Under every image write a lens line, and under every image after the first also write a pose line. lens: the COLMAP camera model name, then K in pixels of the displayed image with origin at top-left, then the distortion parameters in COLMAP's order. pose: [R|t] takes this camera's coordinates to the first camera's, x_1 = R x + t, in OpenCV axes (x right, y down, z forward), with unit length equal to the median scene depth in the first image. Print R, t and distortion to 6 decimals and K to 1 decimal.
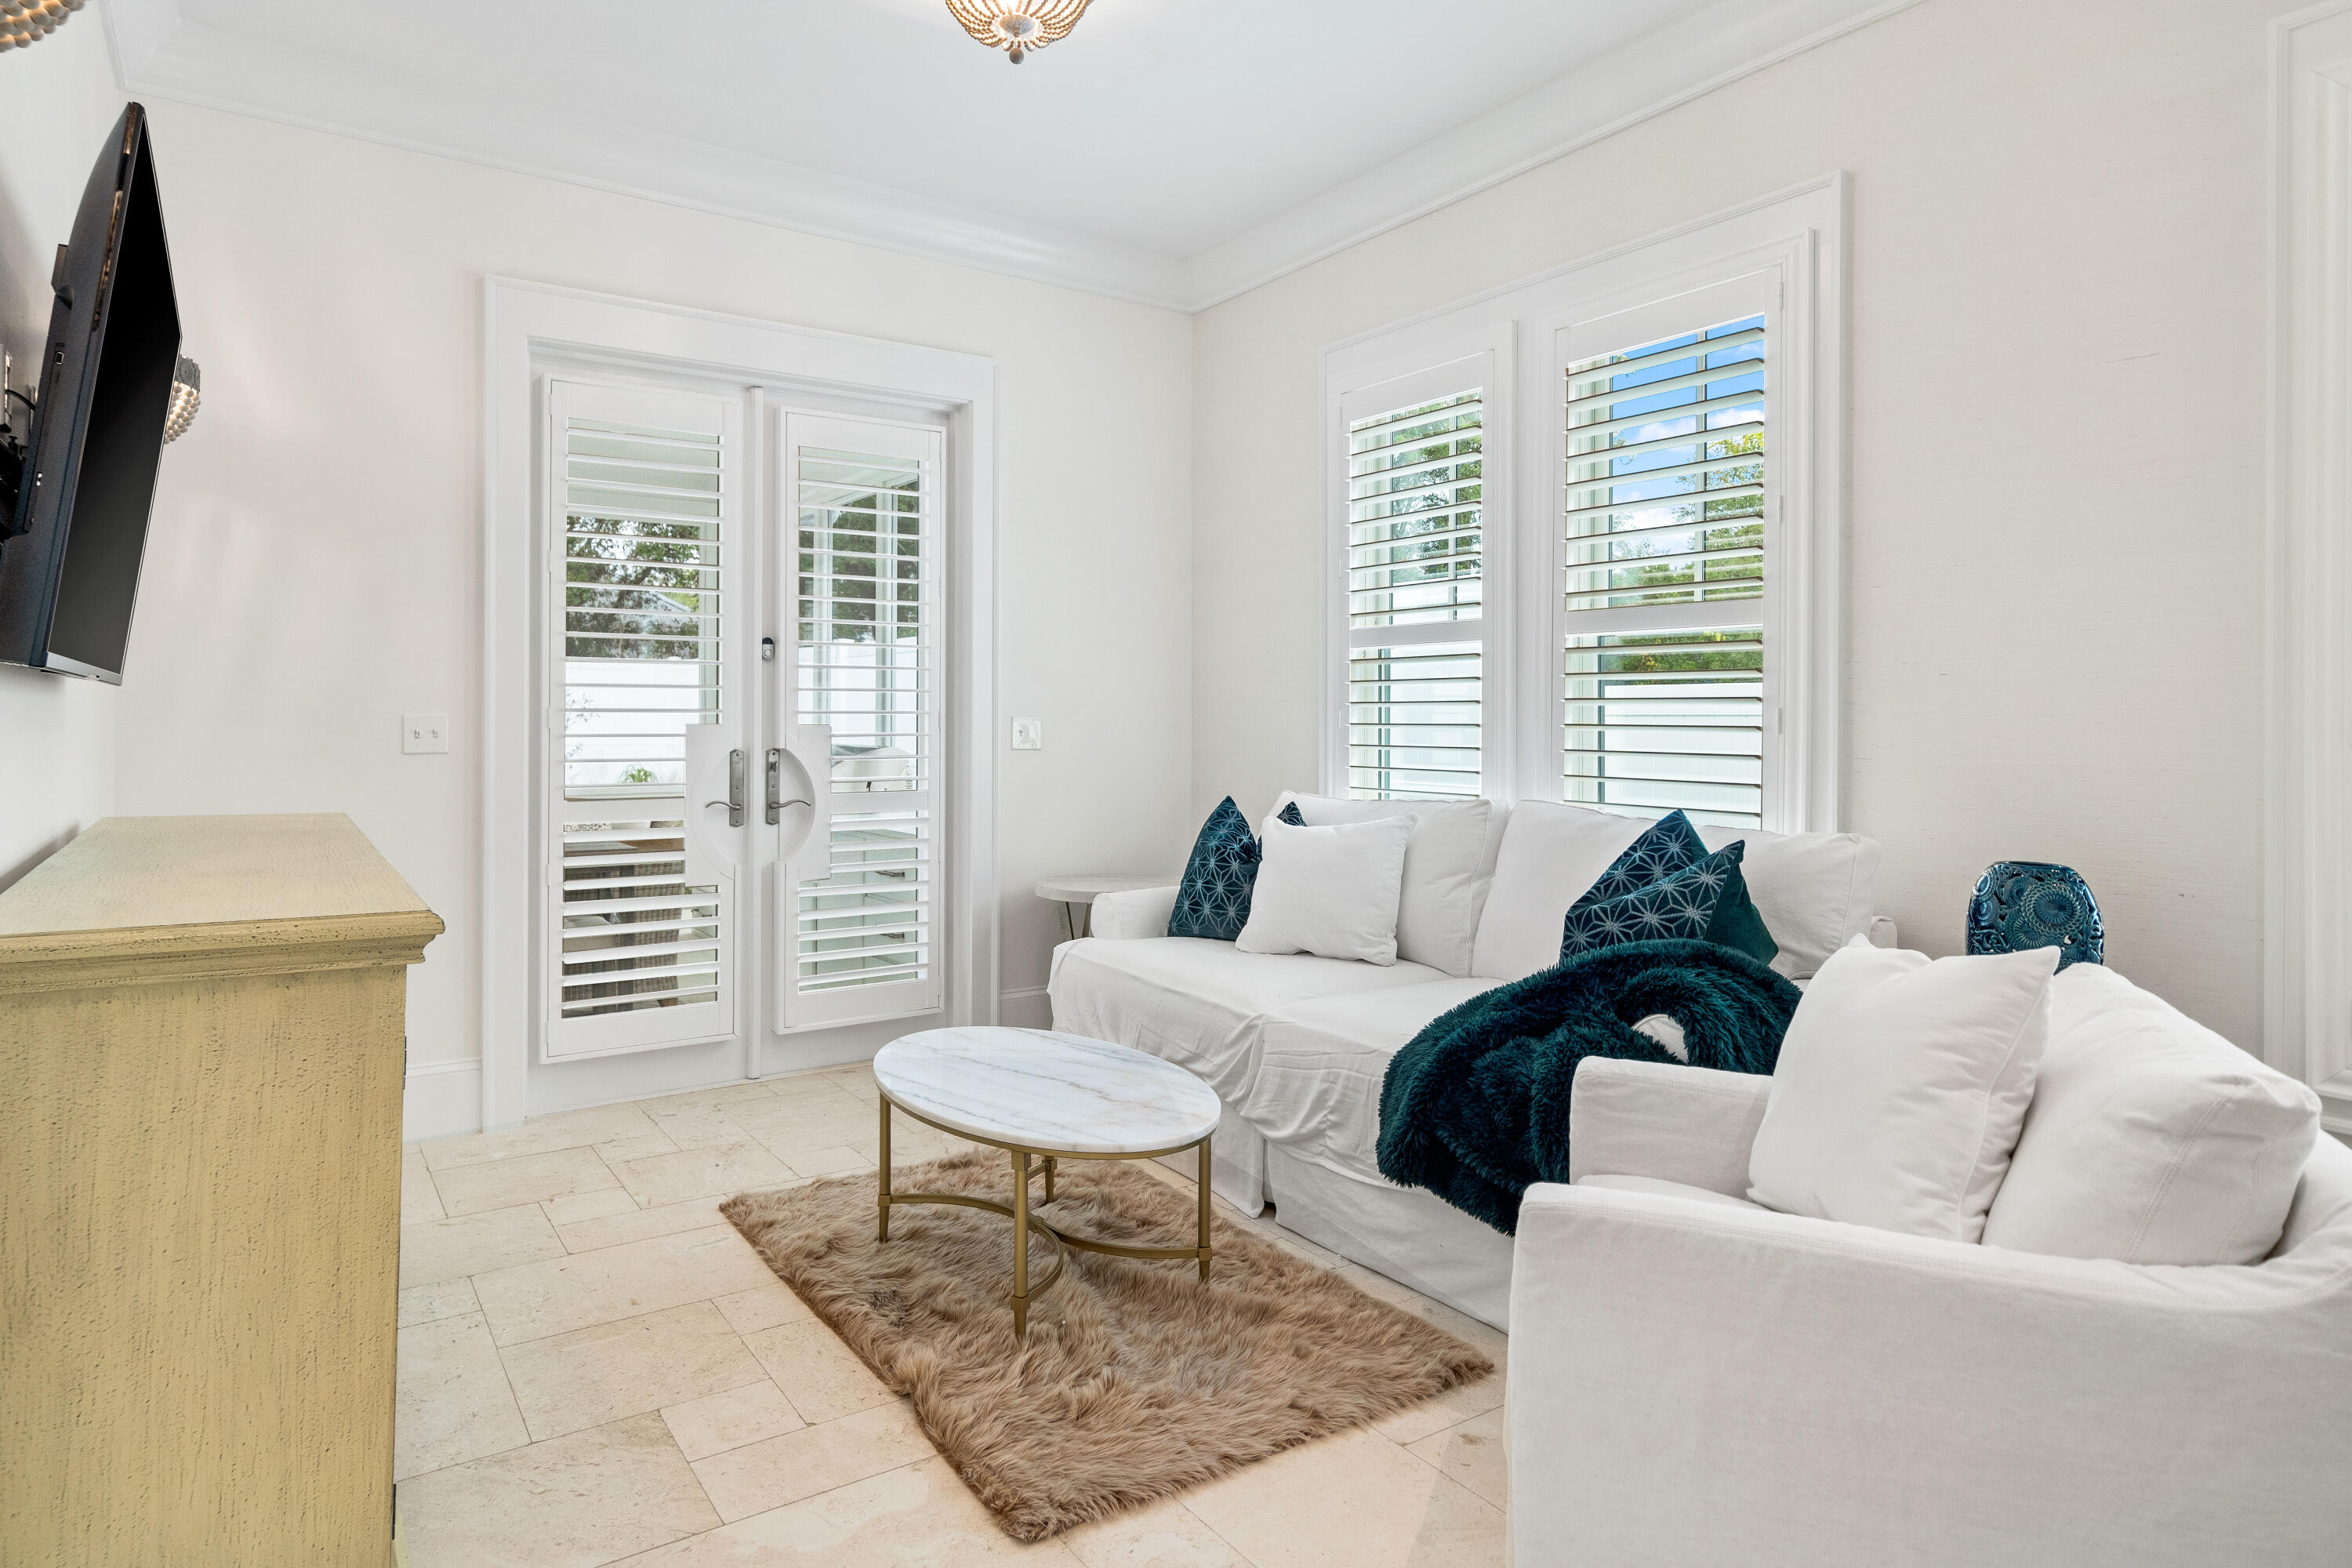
lens RADIAL K [[1328.1, 0, 1177.4], [0, 1328.1, 714.9], [0, 0, 1]] dist [-0.001341, 0.001522]
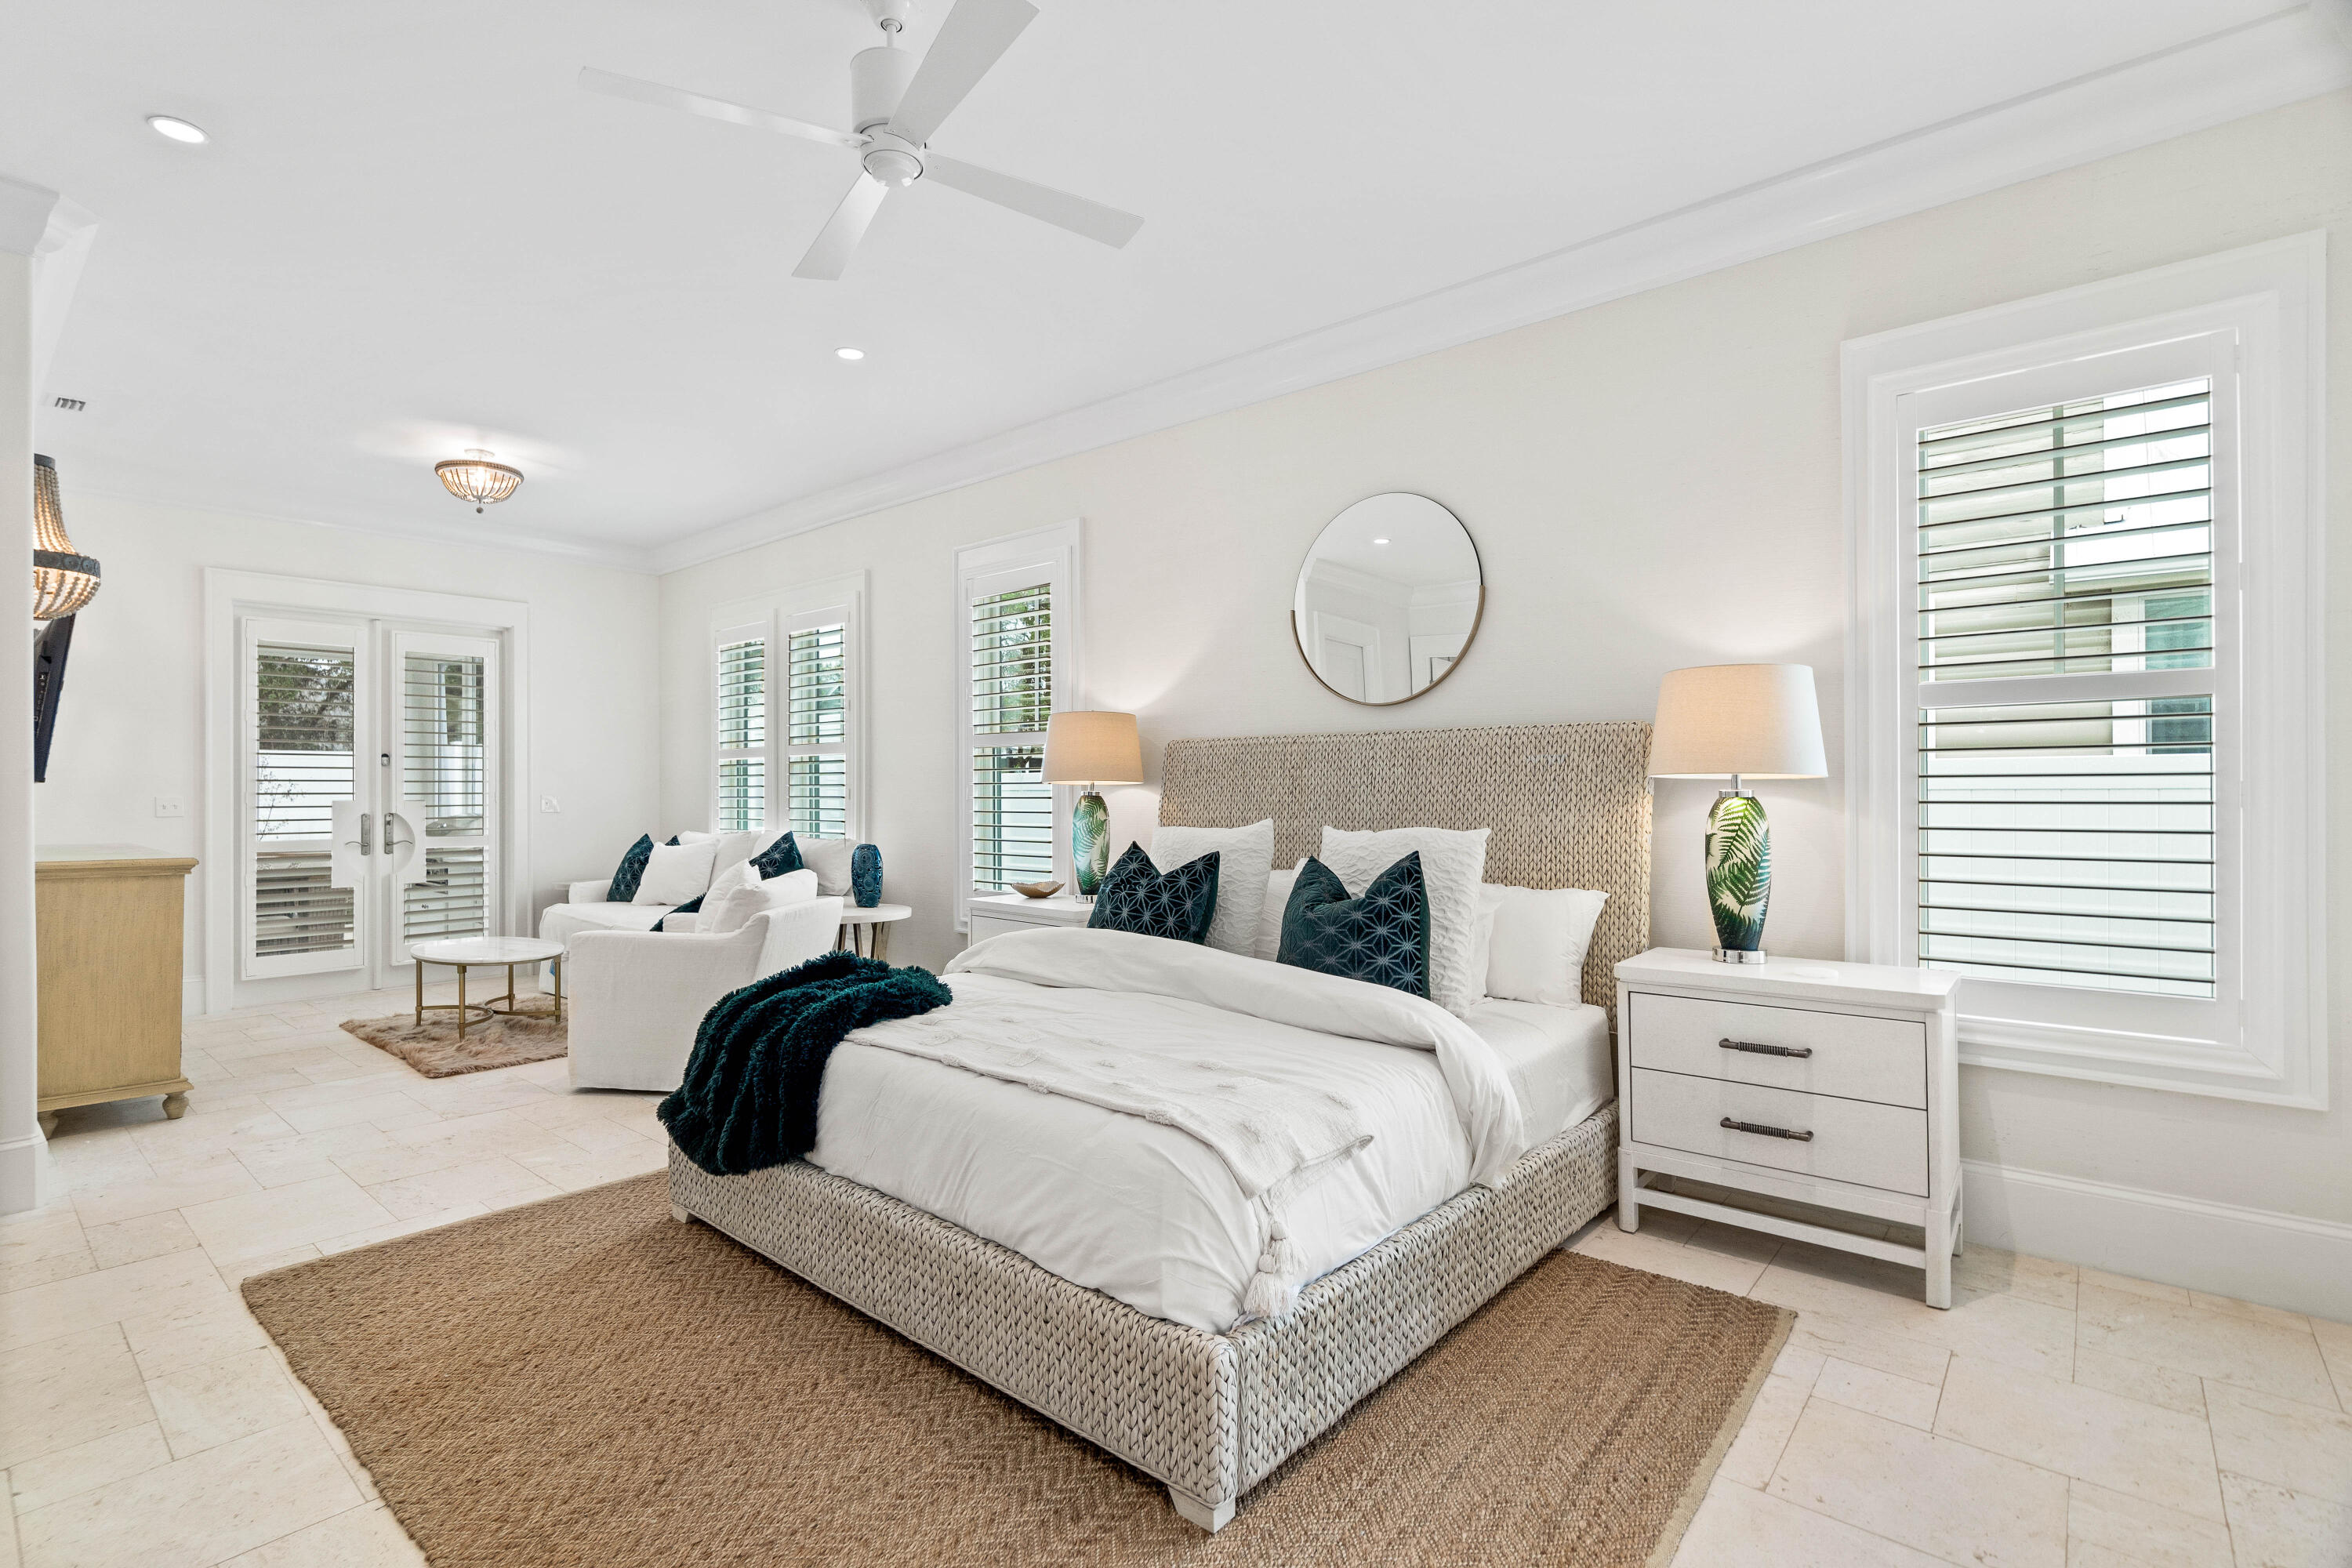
lens RADIAL K [[1092.2, 0, 1173.5], [0, 1092.2, 788.2], [0, 0, 1]] dist [0.002868, -0.000566]
pose [[0.968483, -0.007167, 0.248977, 0.411199], [0.007858, 0.999968, -0.001781, 0.001746], [-0.248956, 0.003681, 0.968508, -0.824946]]
